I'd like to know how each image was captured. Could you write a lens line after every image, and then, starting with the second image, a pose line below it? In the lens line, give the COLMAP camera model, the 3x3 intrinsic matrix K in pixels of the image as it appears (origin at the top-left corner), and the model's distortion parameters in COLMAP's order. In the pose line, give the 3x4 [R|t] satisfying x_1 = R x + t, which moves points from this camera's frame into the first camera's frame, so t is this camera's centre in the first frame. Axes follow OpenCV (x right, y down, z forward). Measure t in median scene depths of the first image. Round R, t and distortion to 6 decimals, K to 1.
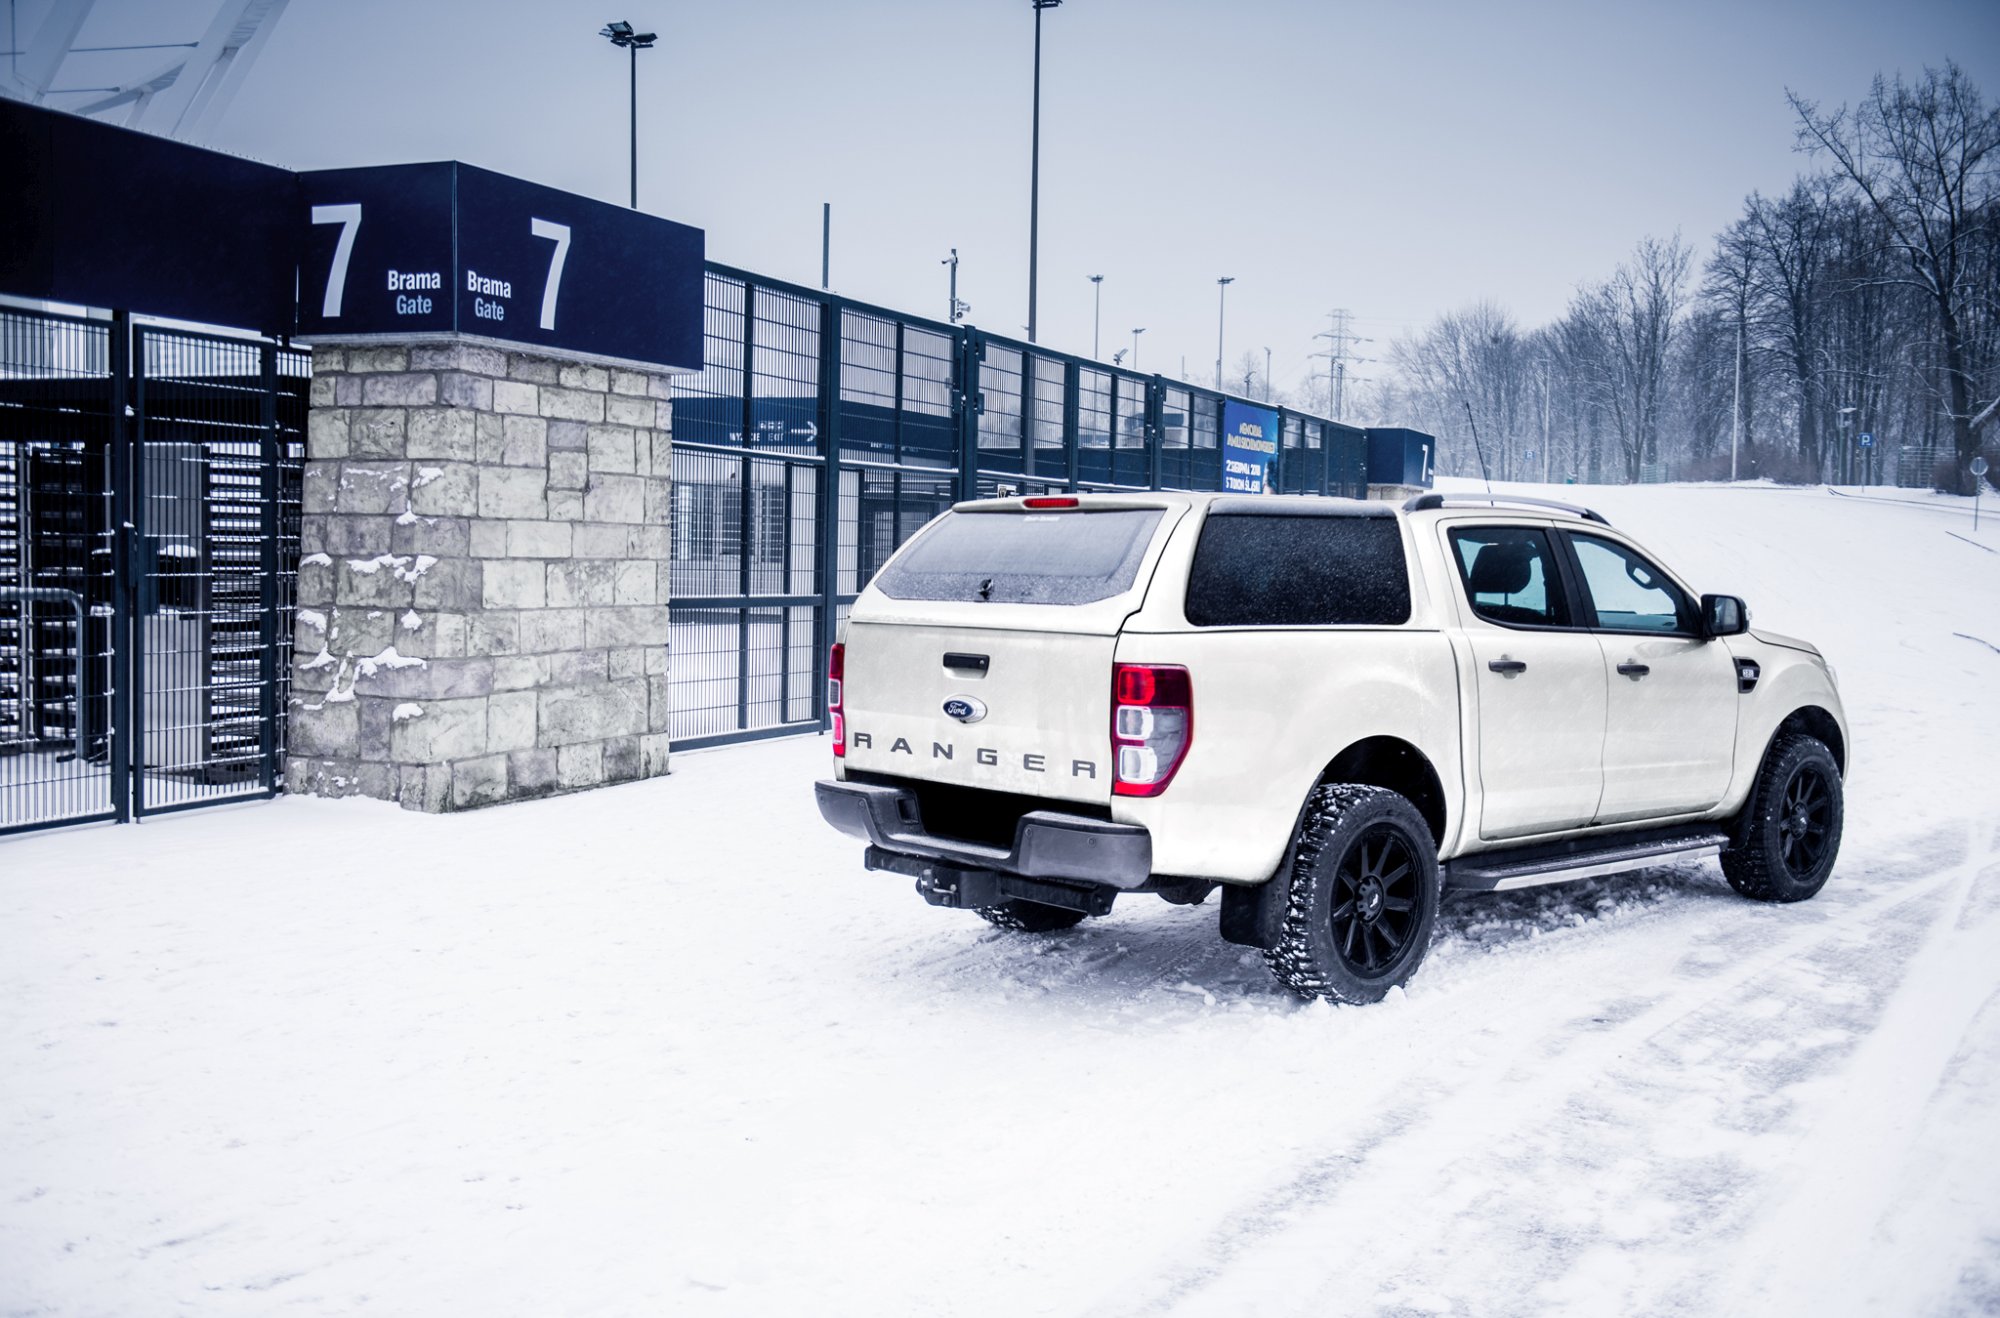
lens RADIAL K [[1980.3, 0, 1000.0], [0, 1980.3, 659.0], [0, 0, 1]] dist [0.036658, -0.005329]
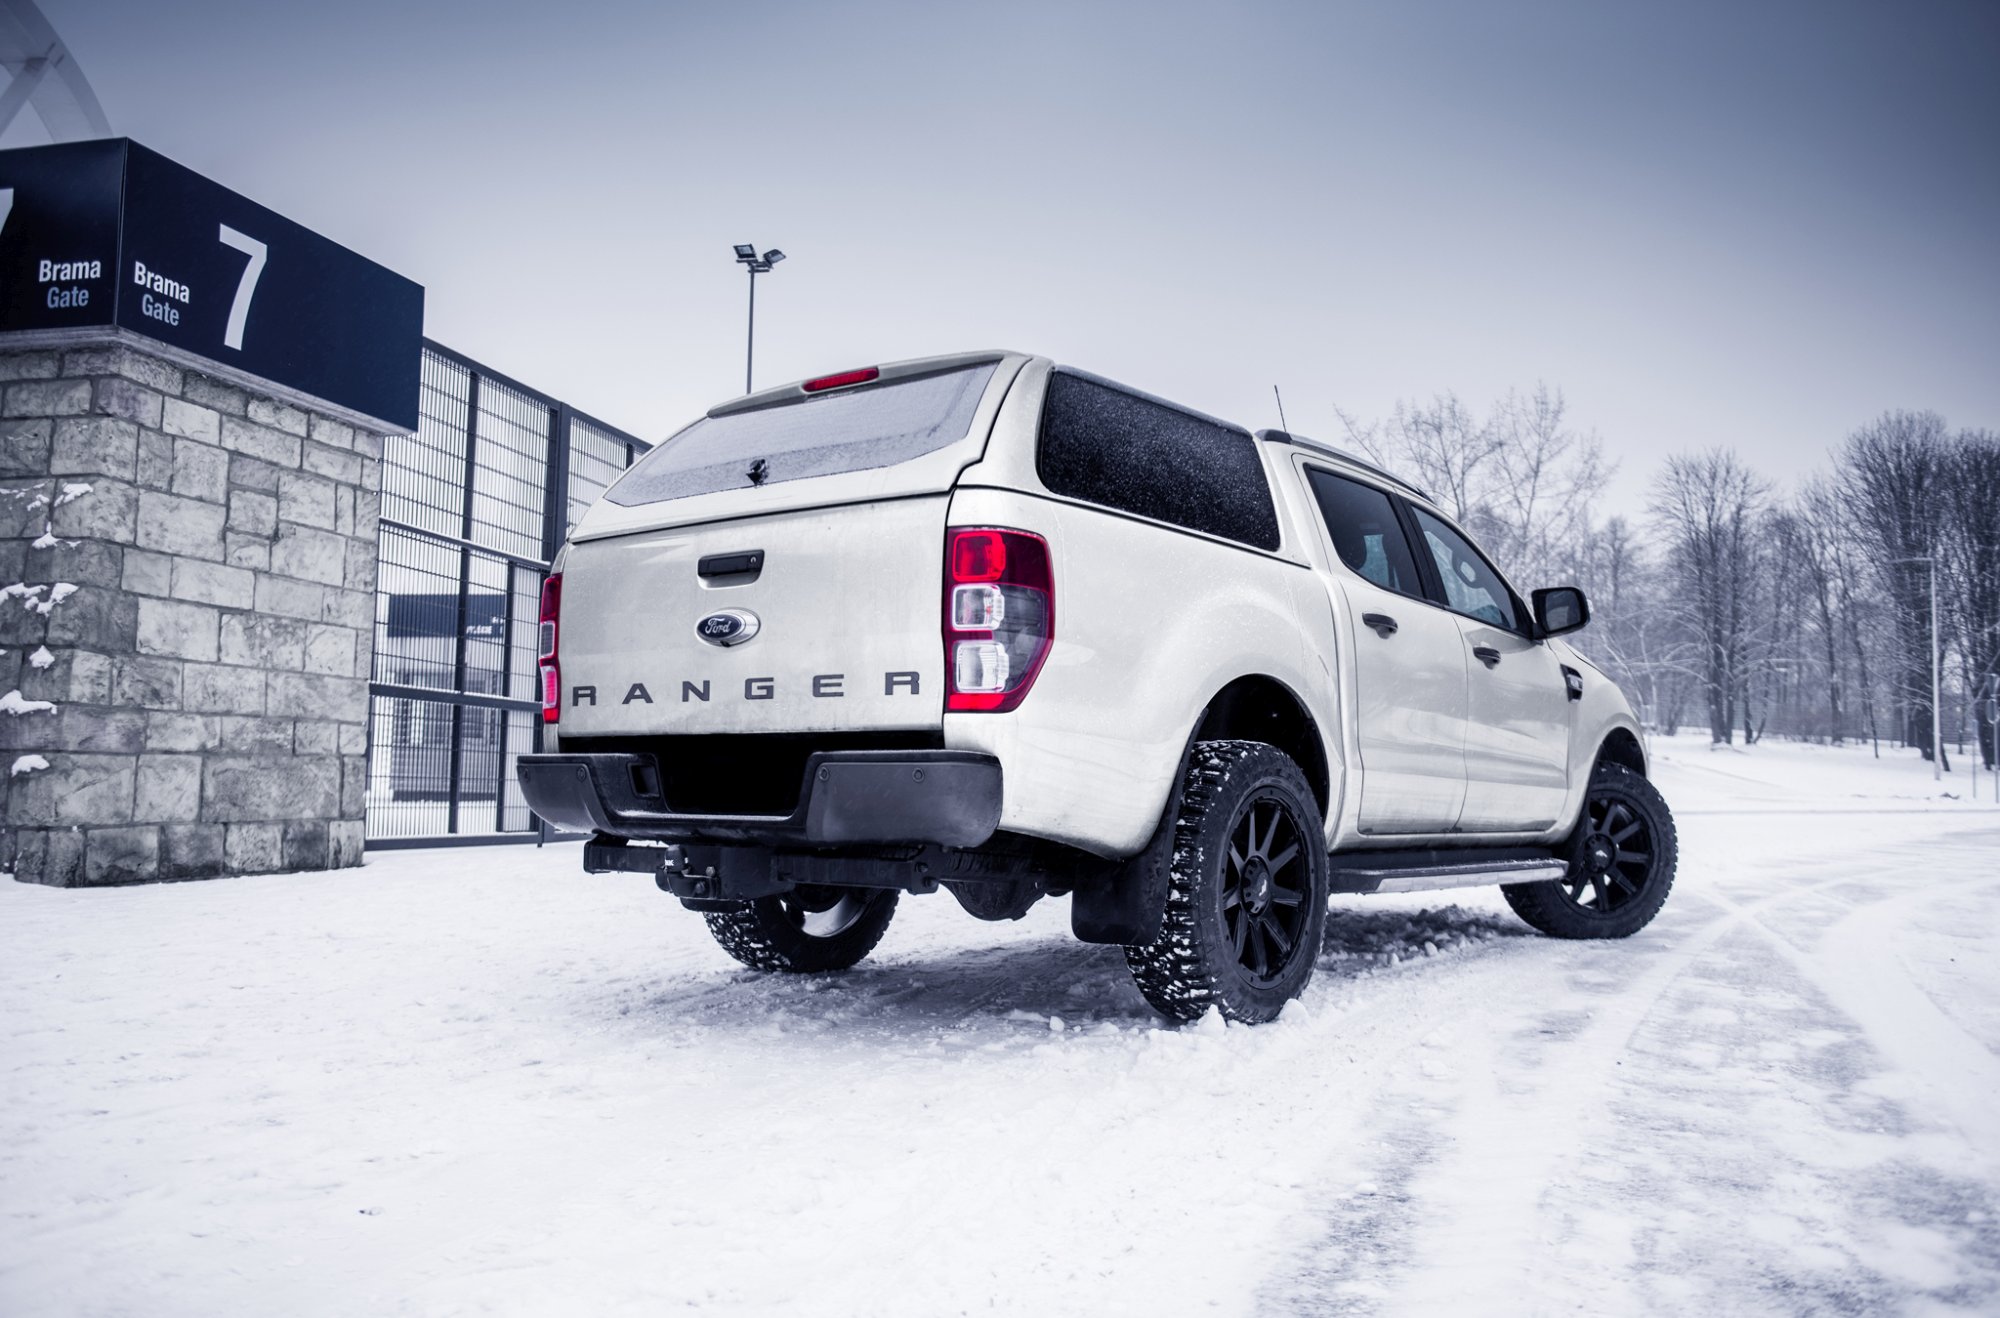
lens RADIAL K [[1653.6, 0, 1000.0], [0, 1653.6, 659.0], [0, 0, 1]] dist [-0.026786, 0.004752]
pose [[0.984600, 0.010681, 0.174495, -0.015985], [0.011334, 0.992132, -0.124683, 0.072360], [-0.174454, 0.124740, 0.976732, 0.244690]]
